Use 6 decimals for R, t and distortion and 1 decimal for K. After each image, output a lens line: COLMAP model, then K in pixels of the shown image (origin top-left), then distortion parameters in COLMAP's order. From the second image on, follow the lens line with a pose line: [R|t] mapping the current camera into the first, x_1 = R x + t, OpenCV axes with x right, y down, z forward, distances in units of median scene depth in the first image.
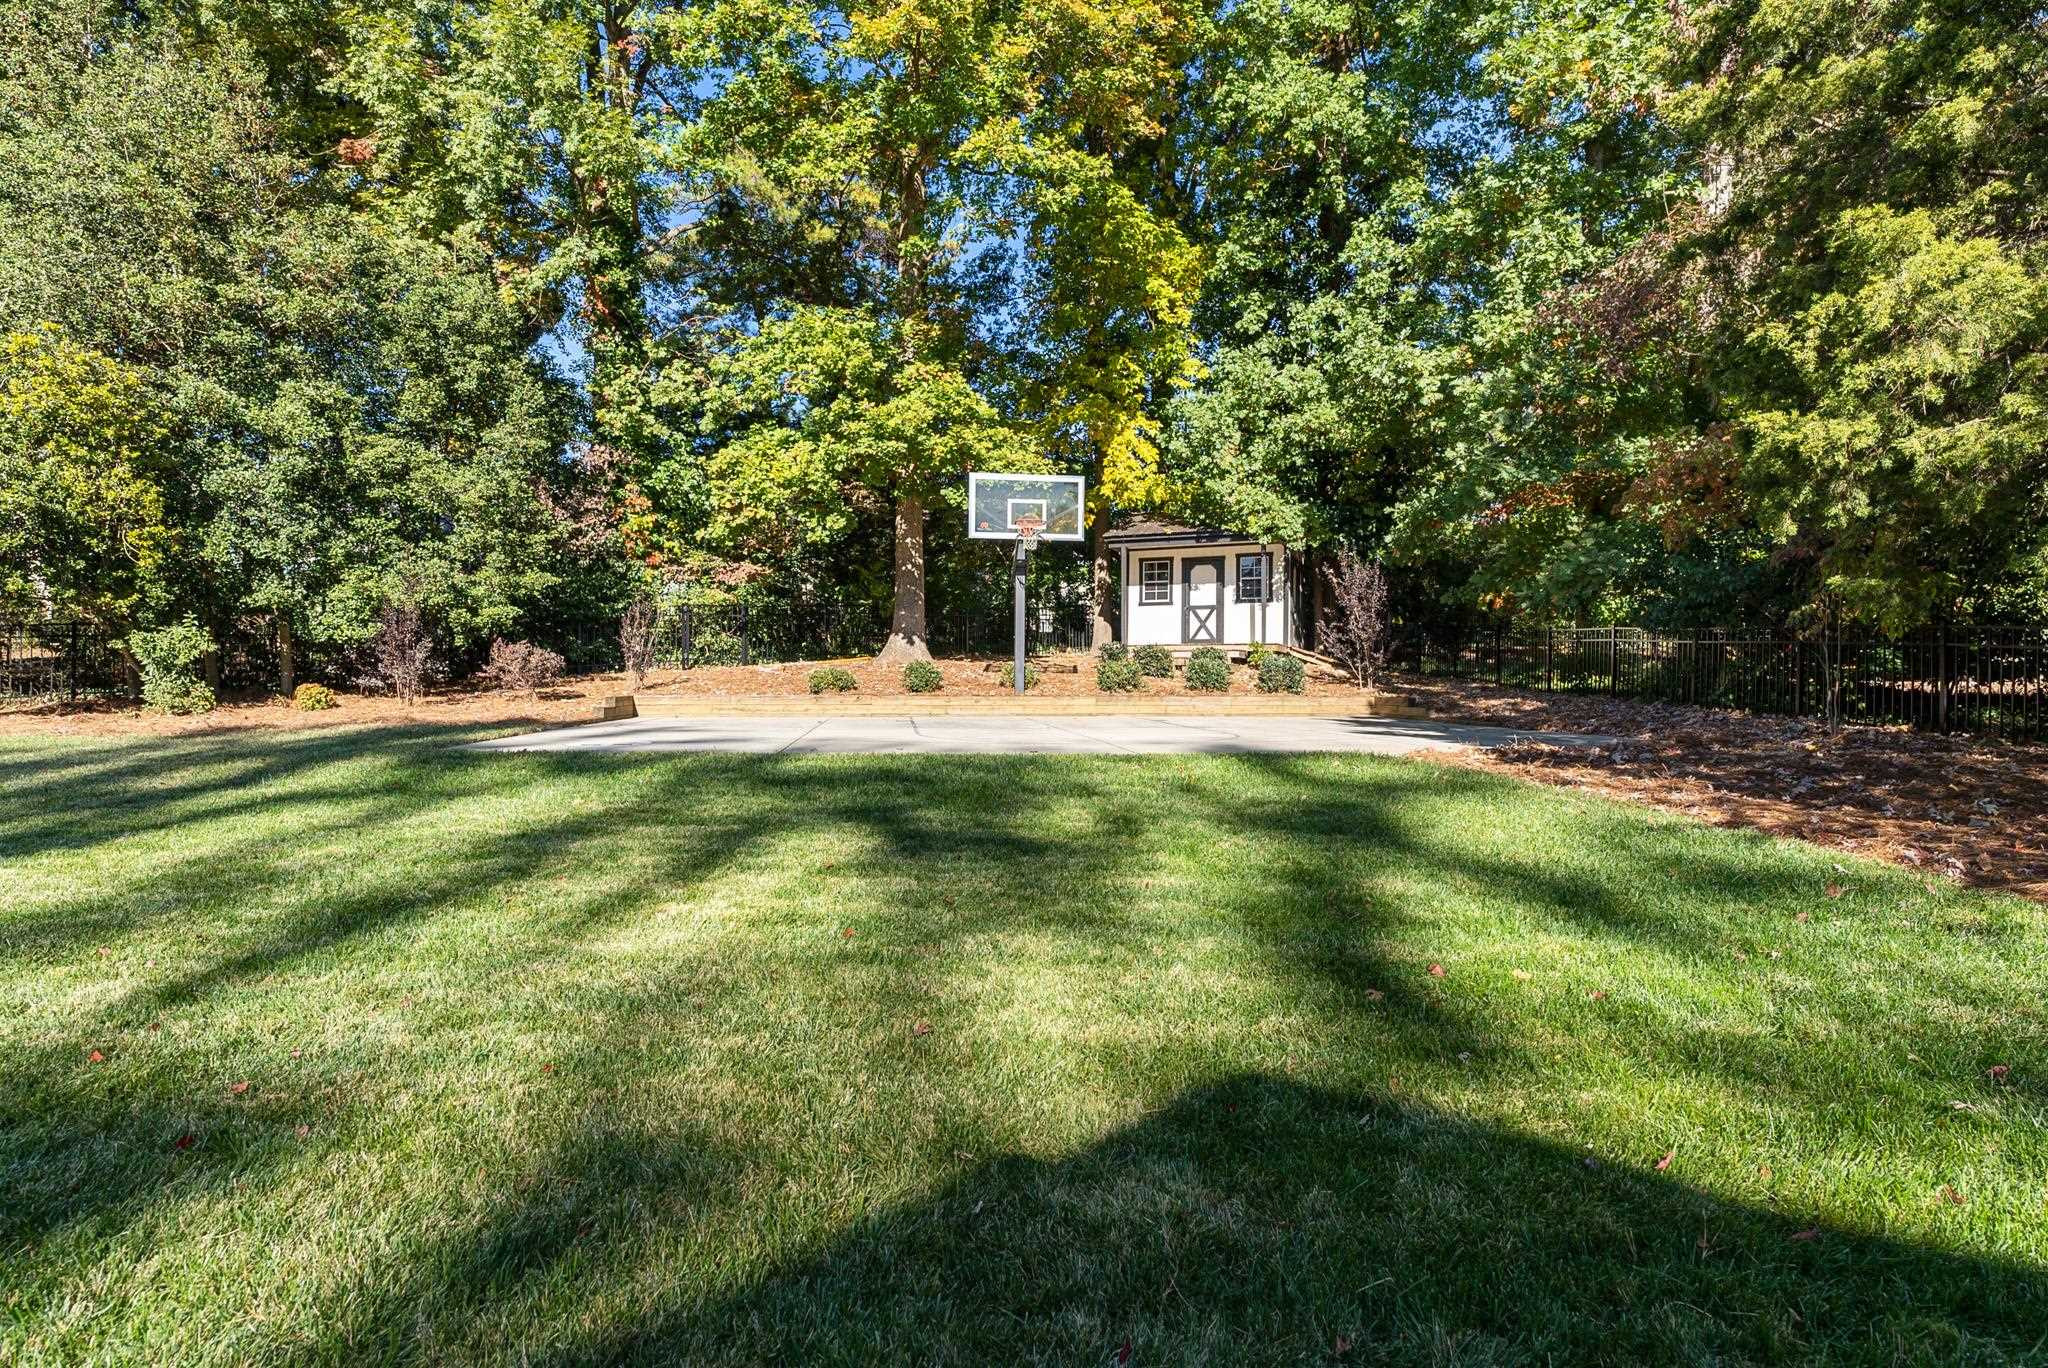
lens RADIAL K [[1014.5, 0, 1034.0], [0, 1014.5, 673.4], [0, 0, 1]] dist [-0.001905, -0.000834]
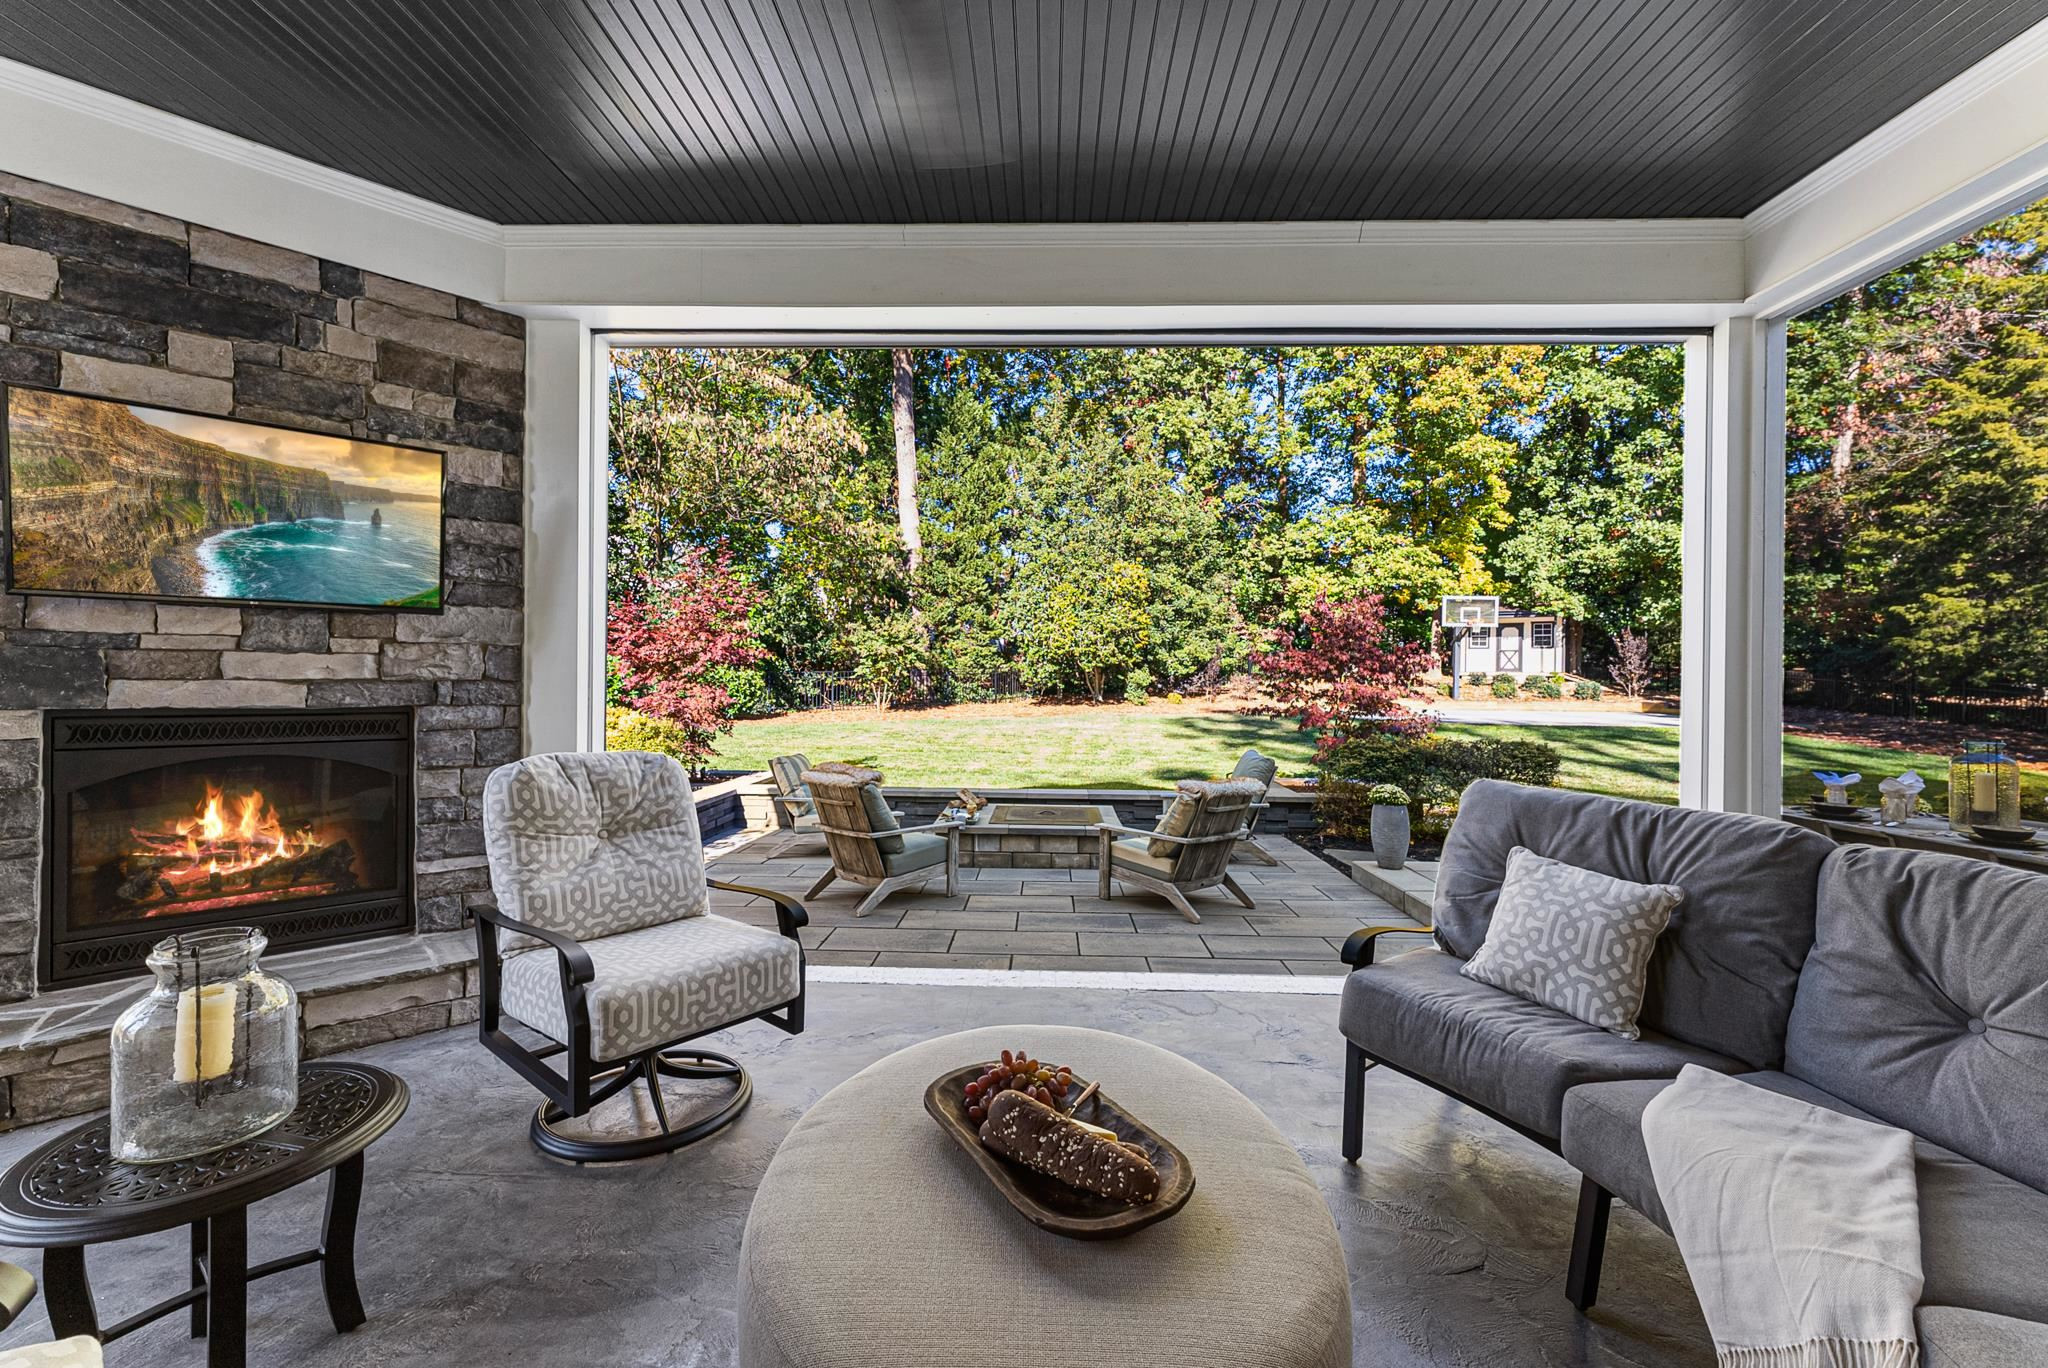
lens RADIAL K [[819.7, 0, 1015.9], [0, 819.7, 689.4], [0, 0, 1]] dist [-0.001122, 0.000083]
pose [[0.988115, 0.008612, -0.153476, -0.588222], [-0.004799, 0.999671, 0.025197, -0.033997], [0.153642, -0.024161, 0.987831, -0.721940]]
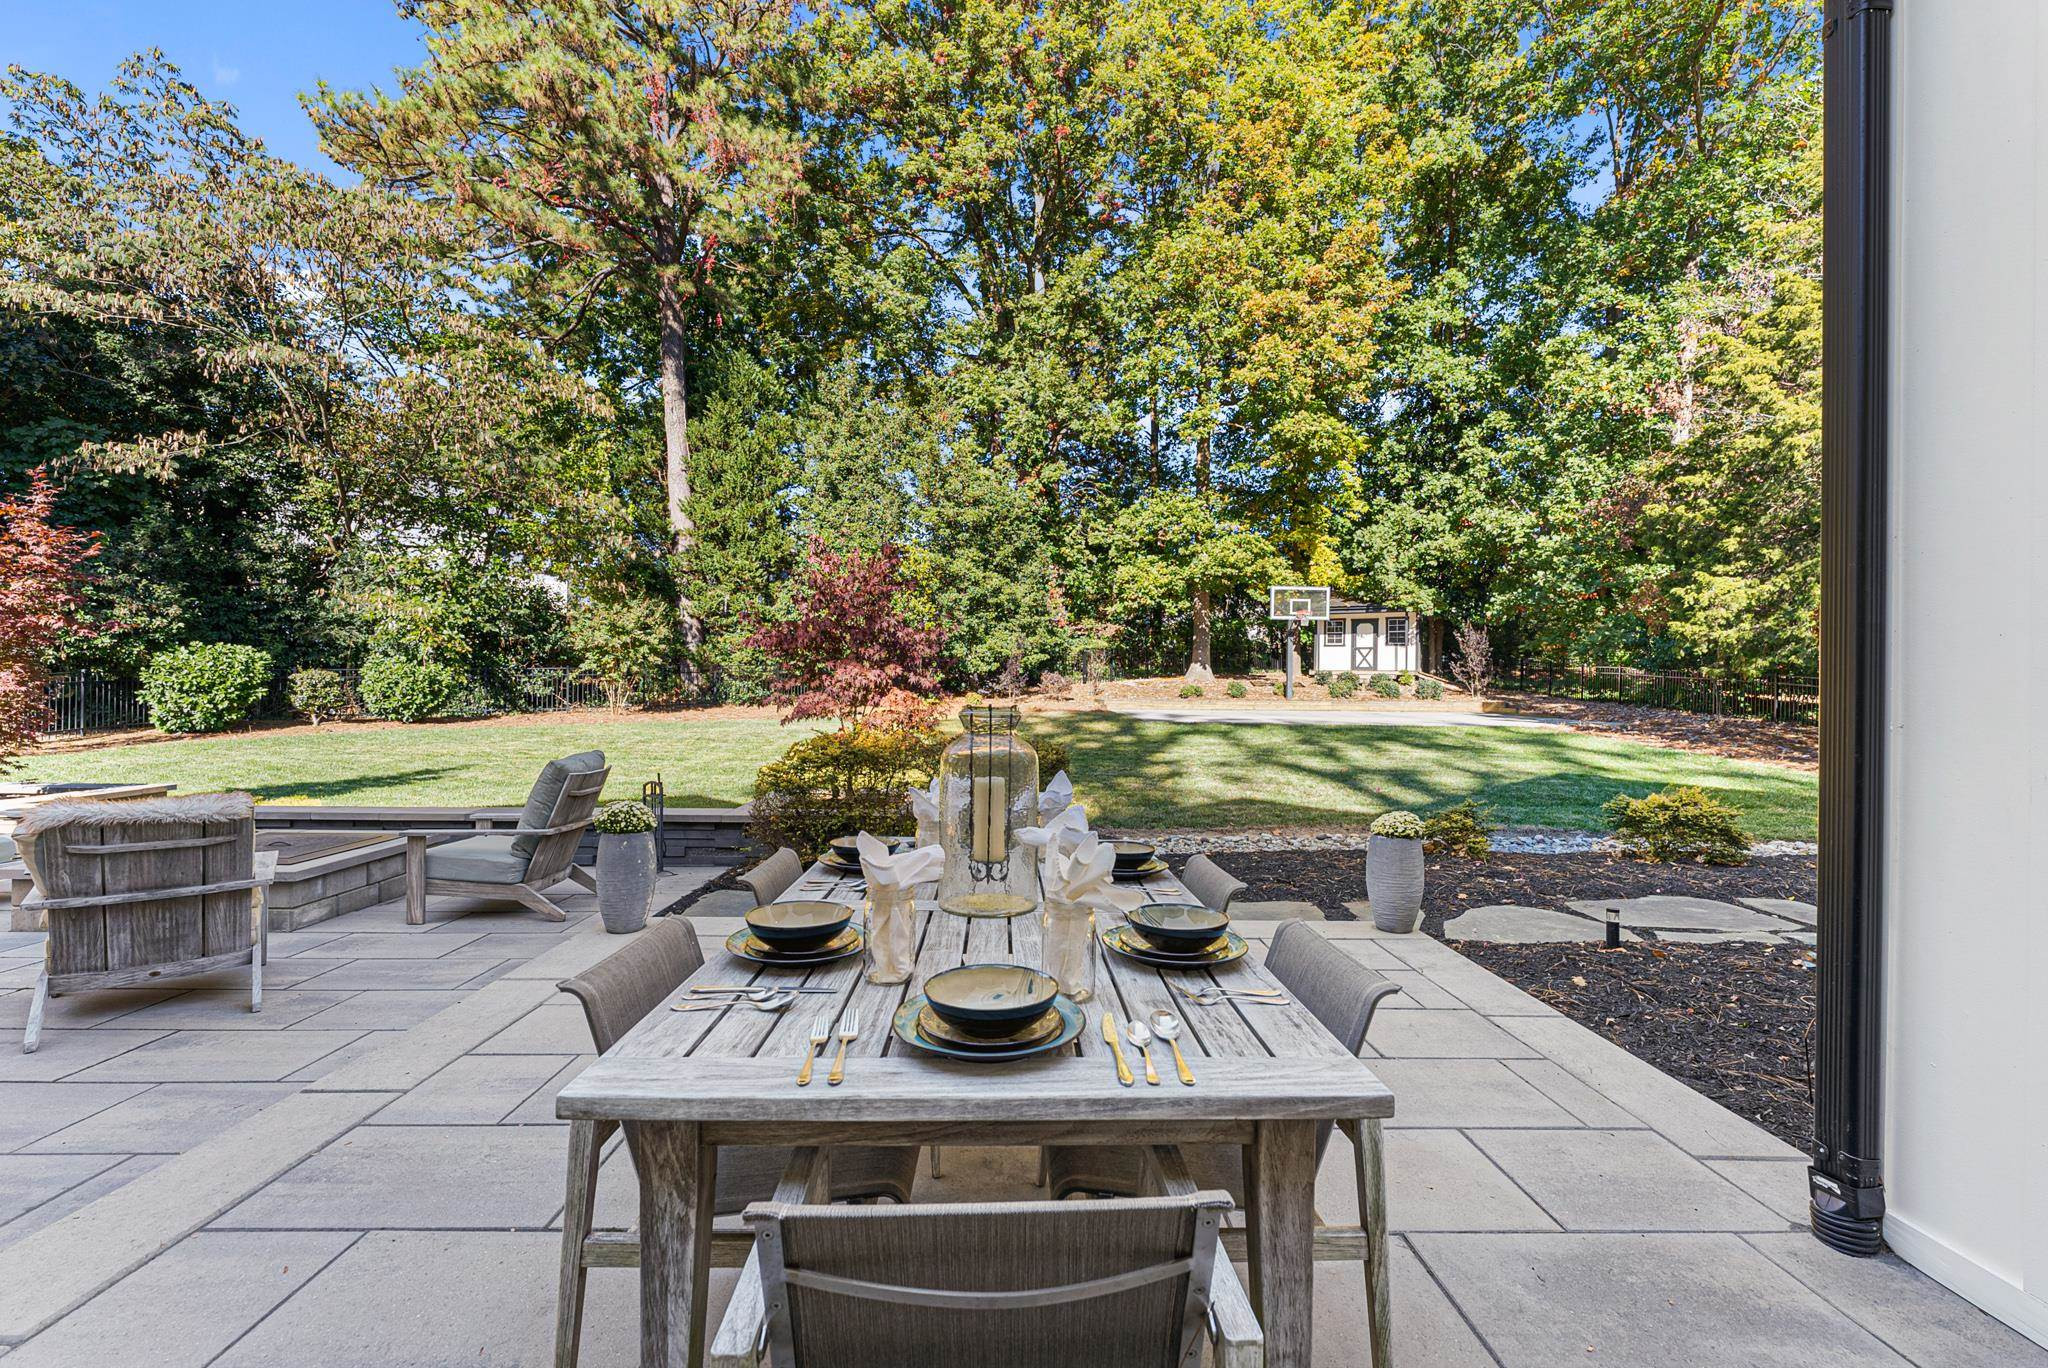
lens RADIAL K [[837.4, 0, 1024.0], [0, 837.4, 684.0], [0, 0, 1]] dist [-0.001028, -0.000131]
pose [[0.995467, 0.005600, -0.094944, -0.328326], [-0.004729, 0.999945, 0.009393, -0.018589], [0.094991, -0.008901, 0.995438, -0.557129]]
